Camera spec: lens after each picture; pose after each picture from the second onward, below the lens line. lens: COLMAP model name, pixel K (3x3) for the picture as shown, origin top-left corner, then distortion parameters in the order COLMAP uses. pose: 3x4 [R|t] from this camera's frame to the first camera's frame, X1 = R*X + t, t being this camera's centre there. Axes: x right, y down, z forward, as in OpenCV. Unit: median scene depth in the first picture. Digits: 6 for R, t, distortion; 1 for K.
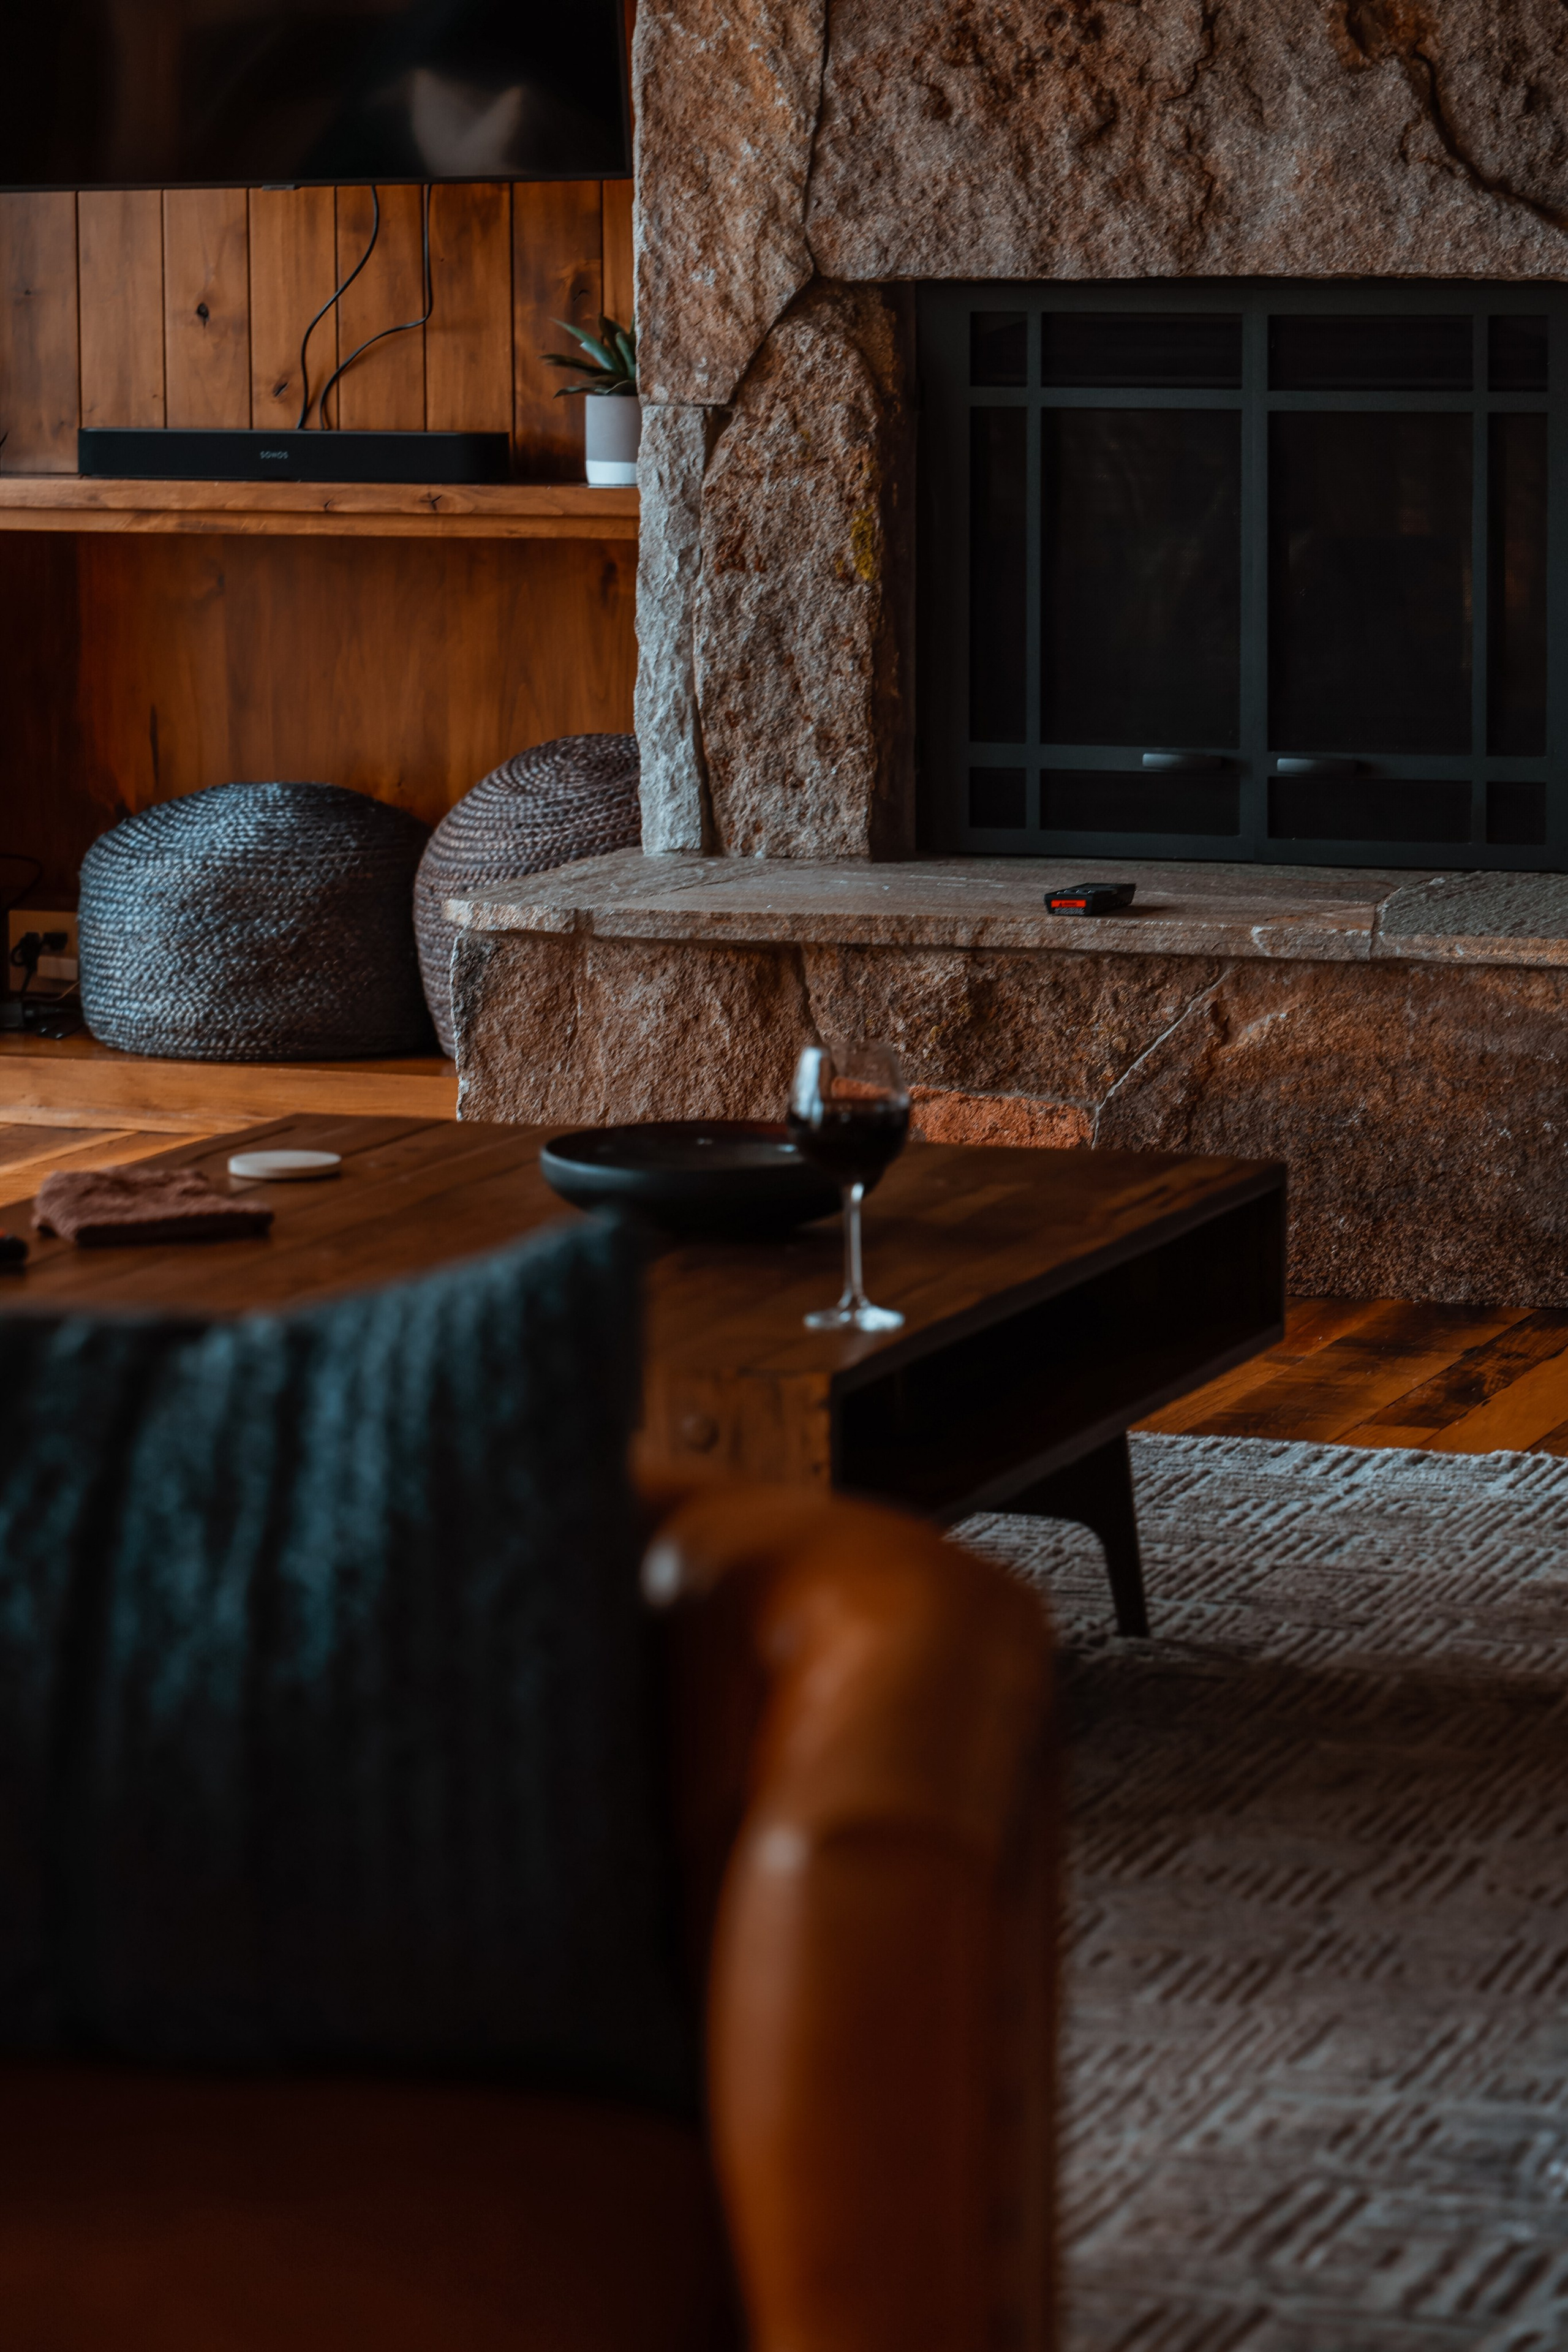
lens RADIAL K [[7066.3, 0, 784.0], [0, 7066.3, 1176.0], [0, 0, 1]] dist [-0.162546, -0.024031]
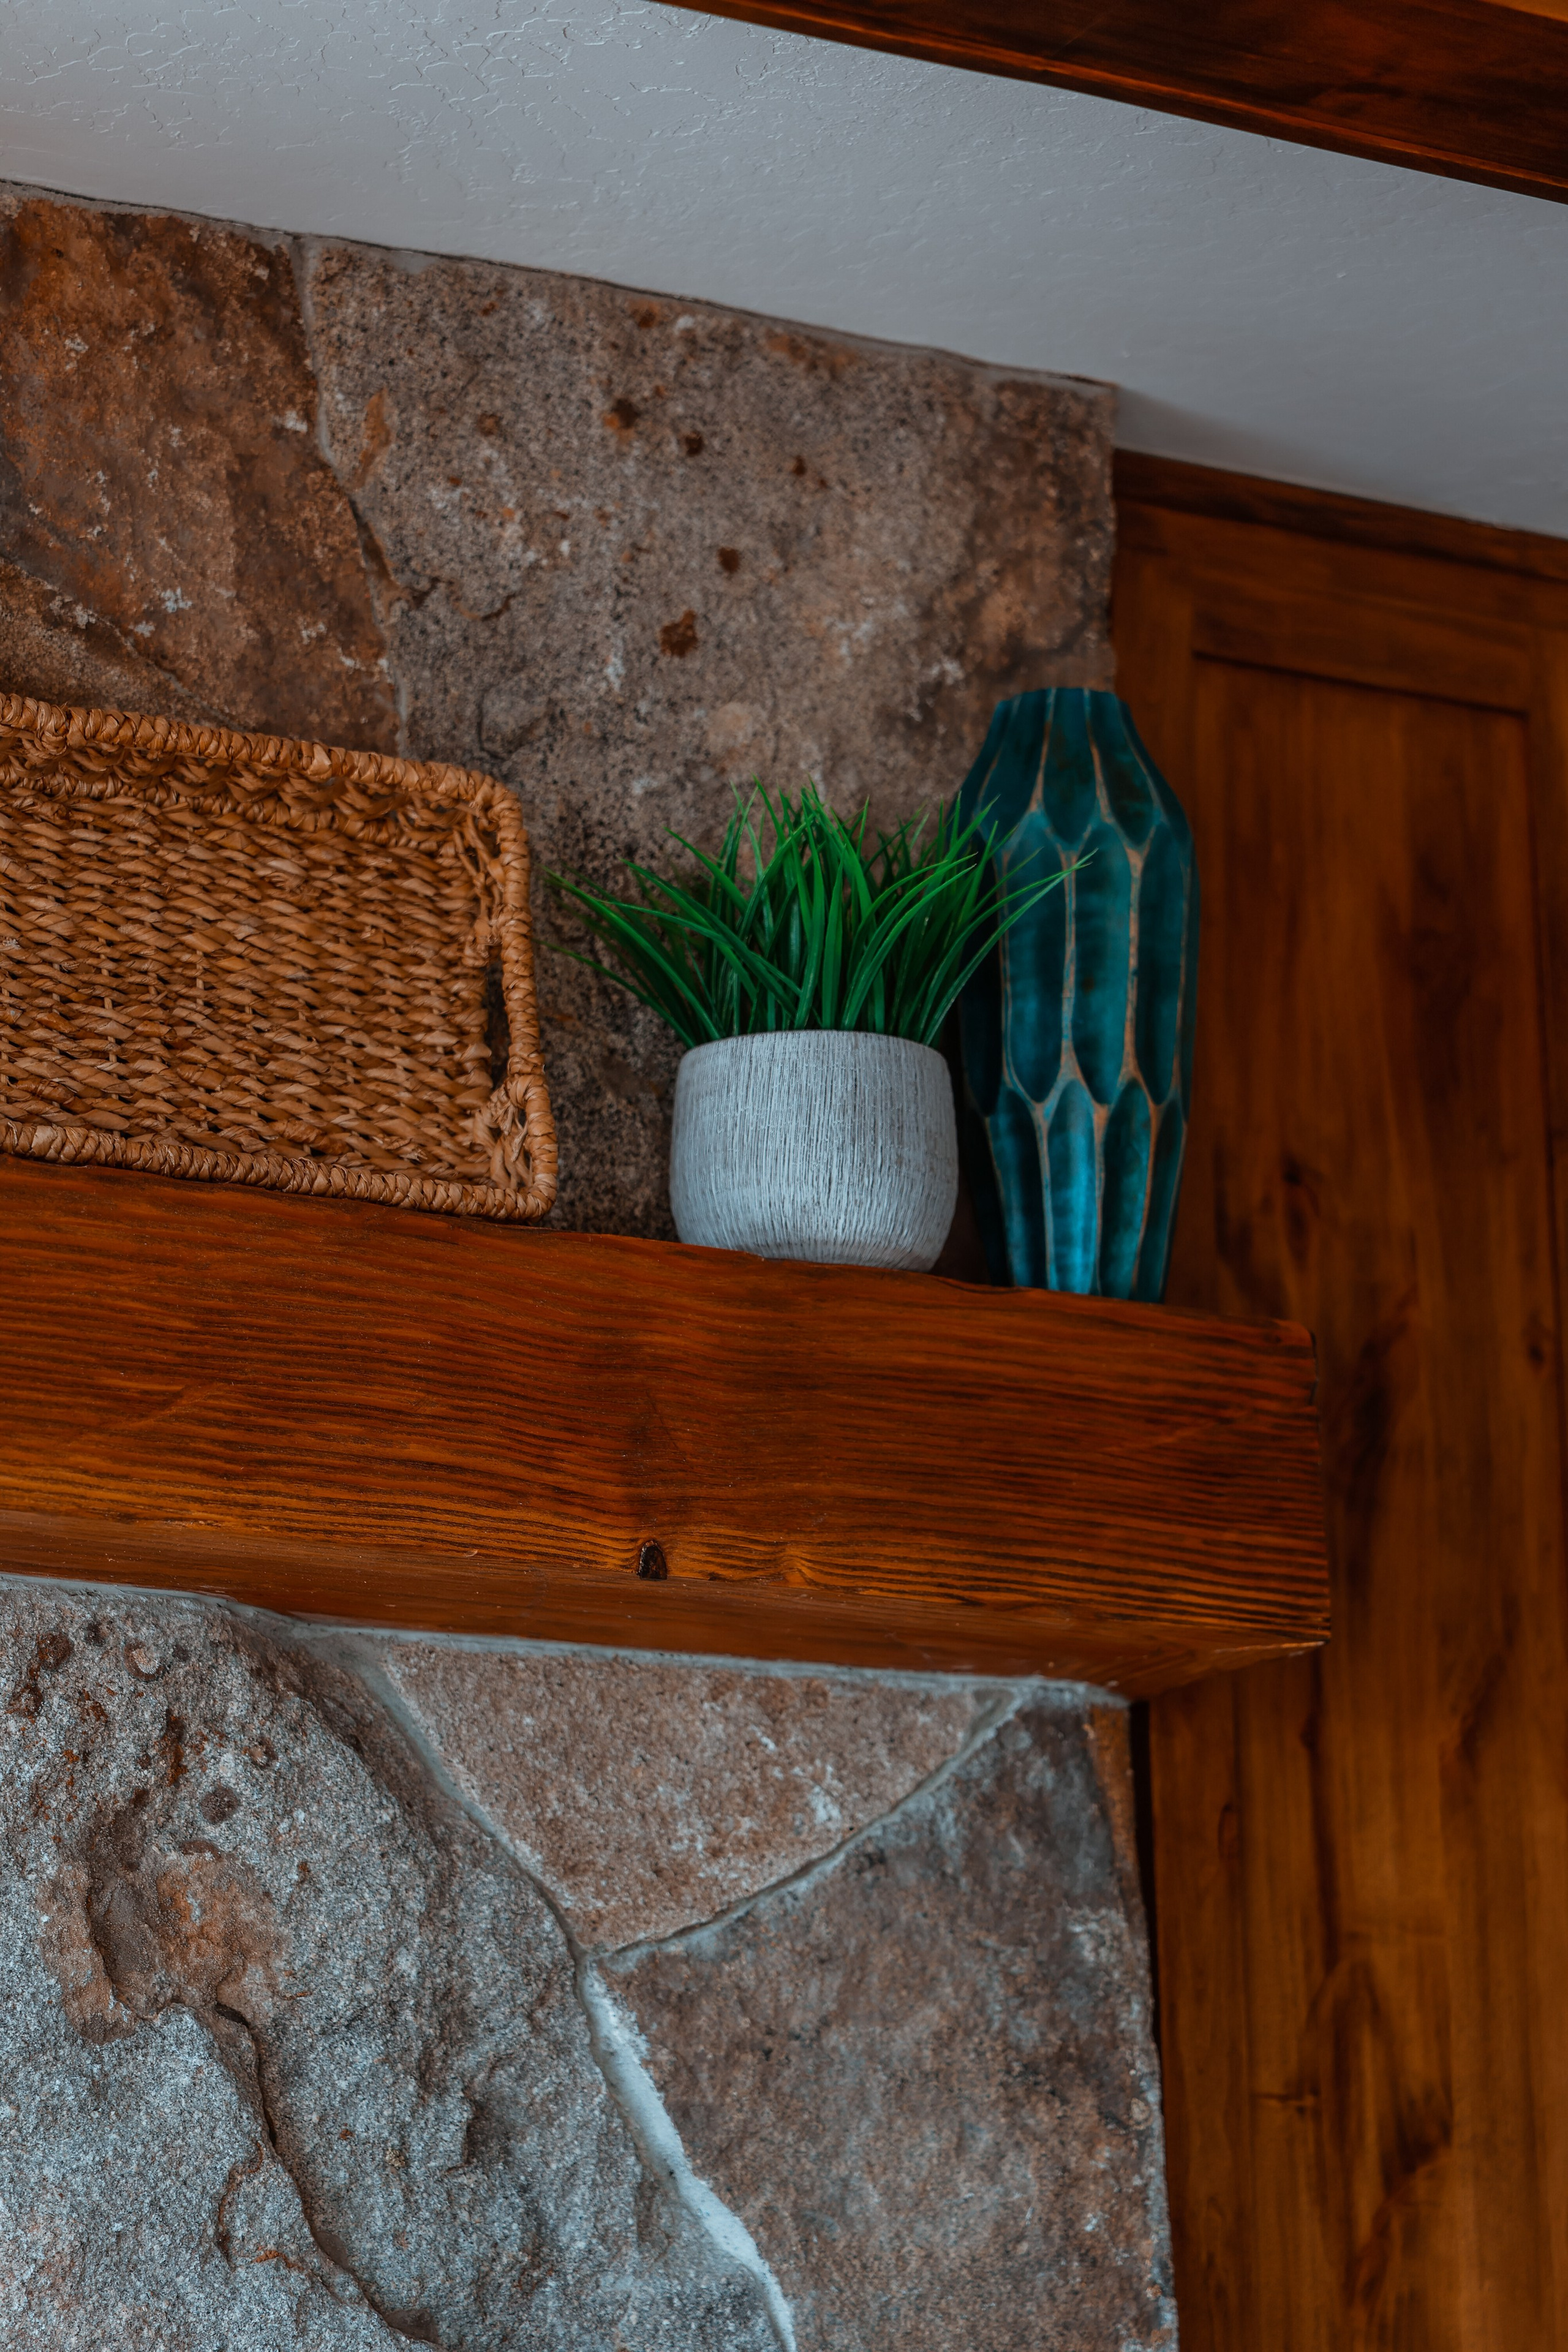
lens RADIAL K [[7066.3, 0, 784.0], [0, 7066.3, 1176.0], [0, 0, 1]] dist [-0.162546, -0.024031]
pose [[0.638365, 0.199841, 0.743340, -0.201175], [0.130183, 0.923768, -0.360146, -0.049238], [-0.758645, 0.326675, 0.563685, 0.701088]]
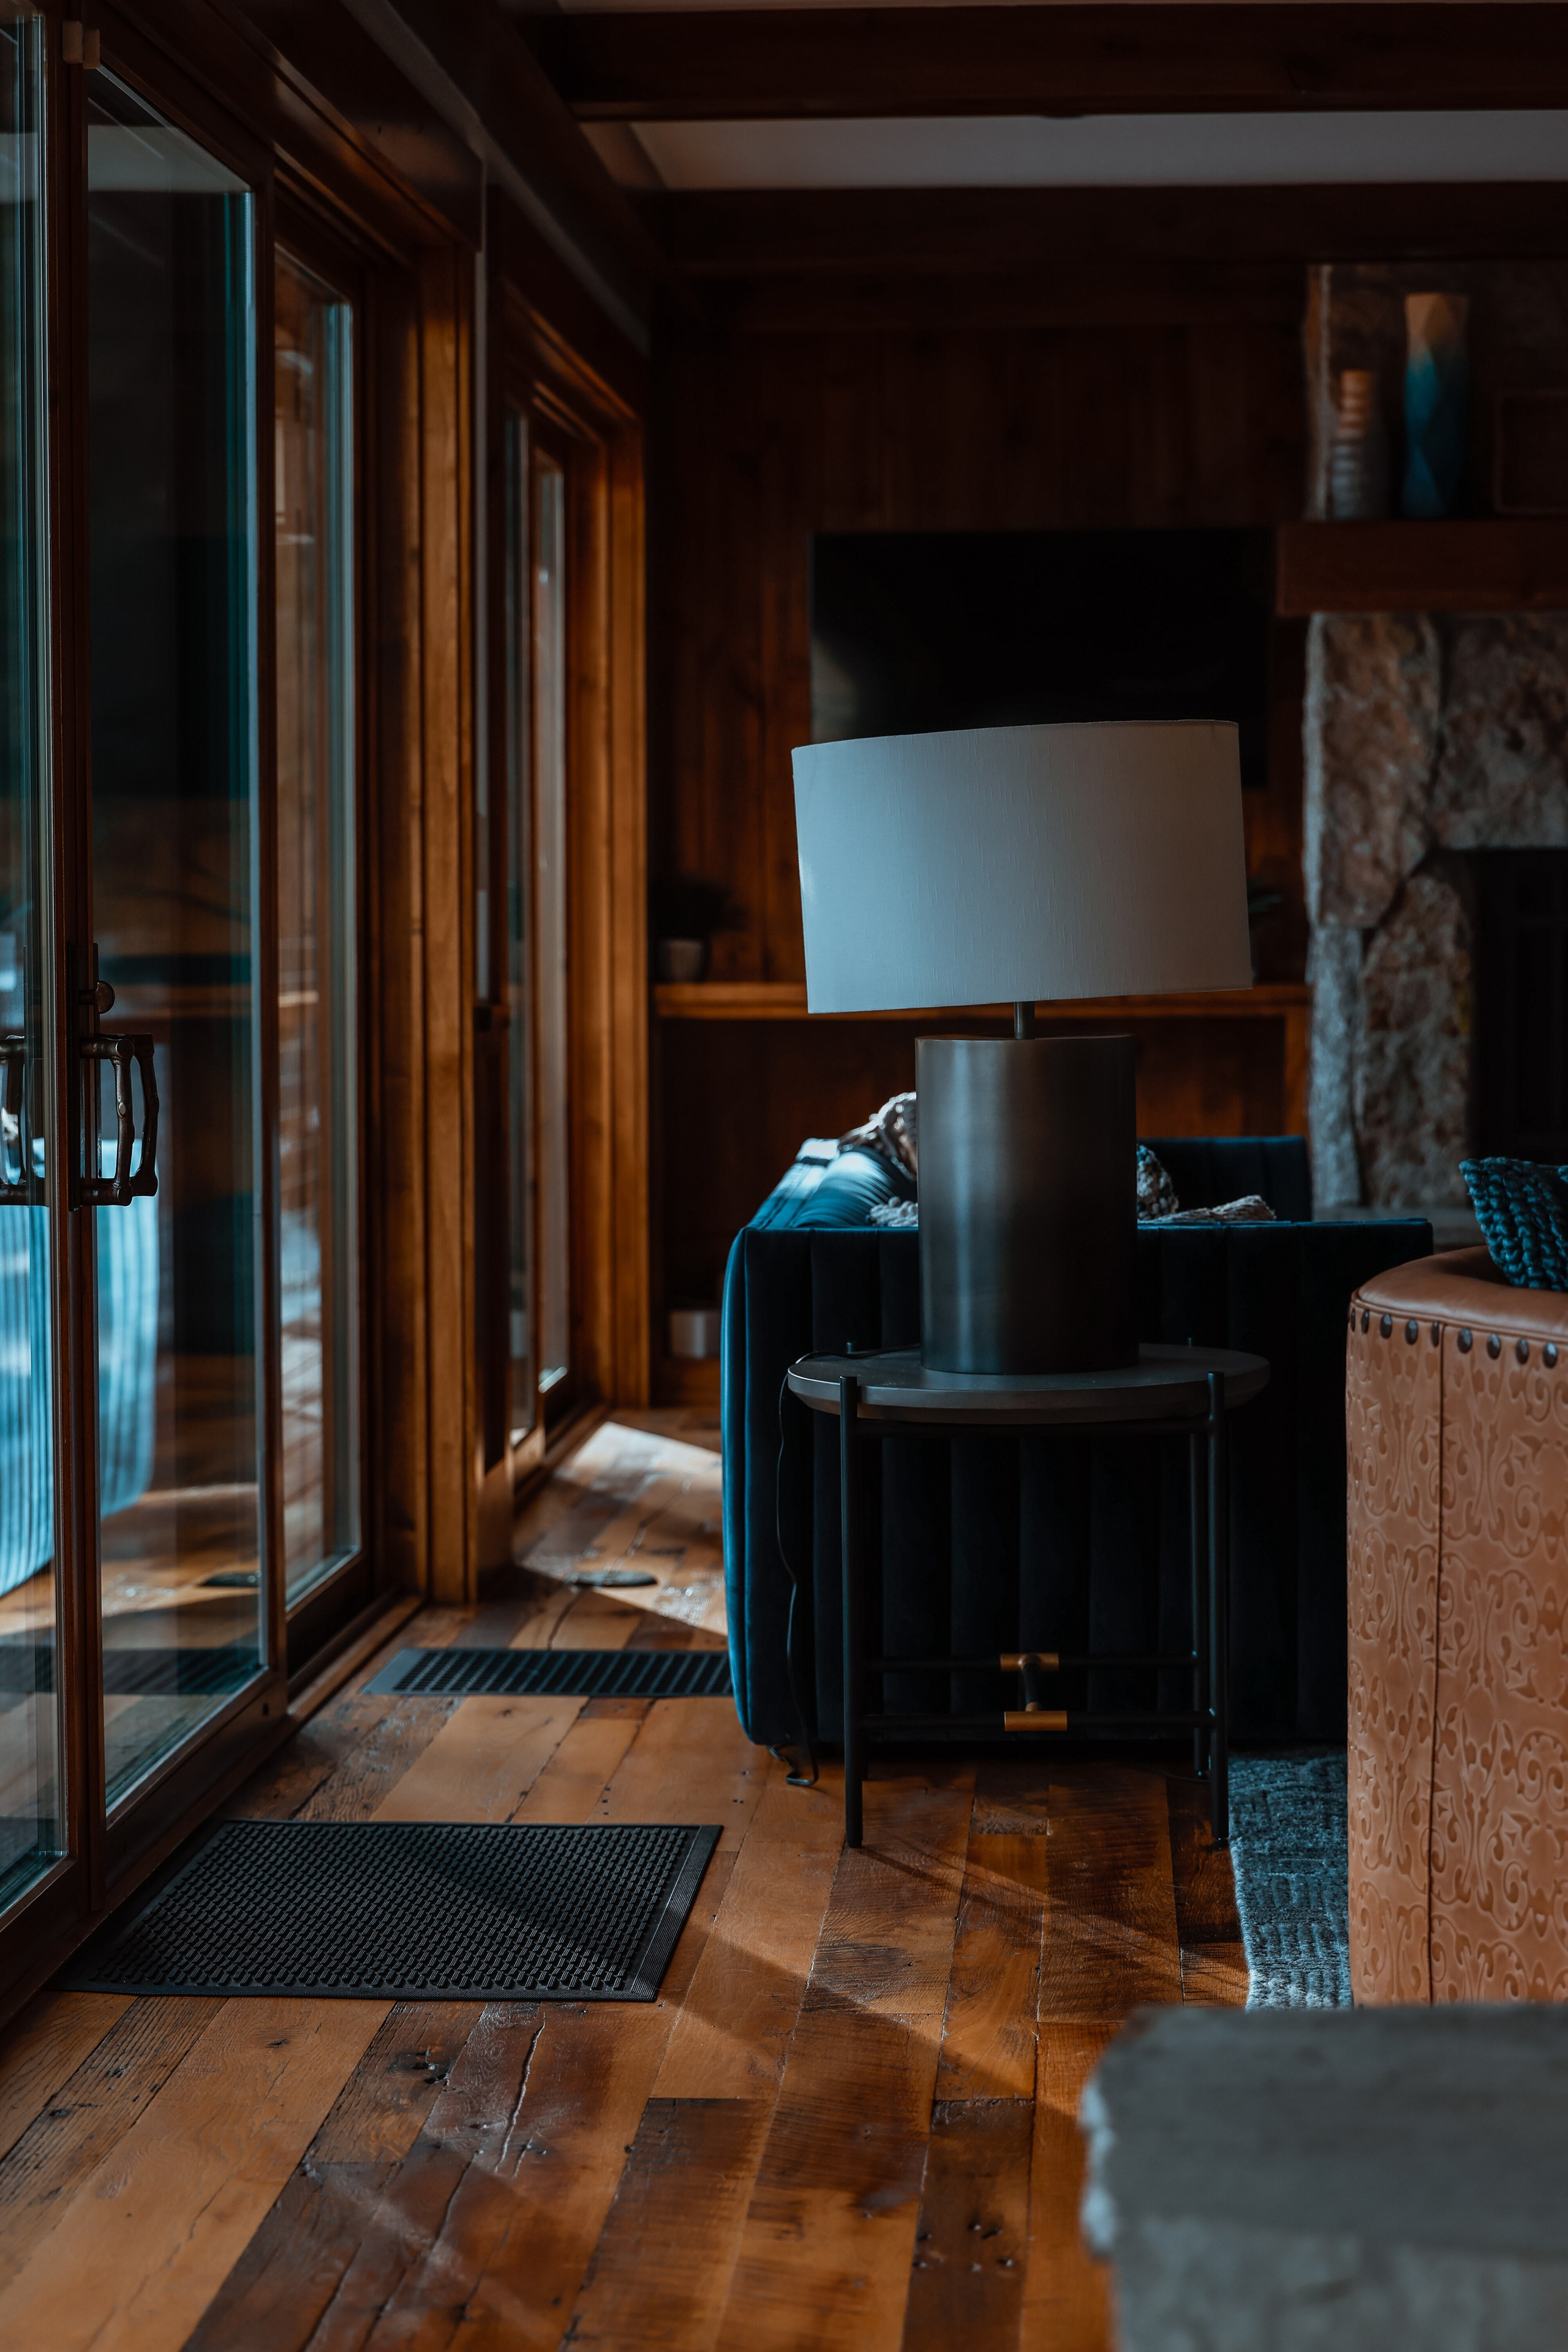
lens RADIAL K [[4813.5, 0, 779.7], [0, 4813.5, 1201.5], [0, 0, 1]] dist [-0.041936, -0.162640]
pose [[0.959053, -0.017324, 0.282695, -0.455267], [0.041560, 0.995931, -0.079964, 0.036222], [-0.280159, 0.088438, 0.955871, -0.010991]]
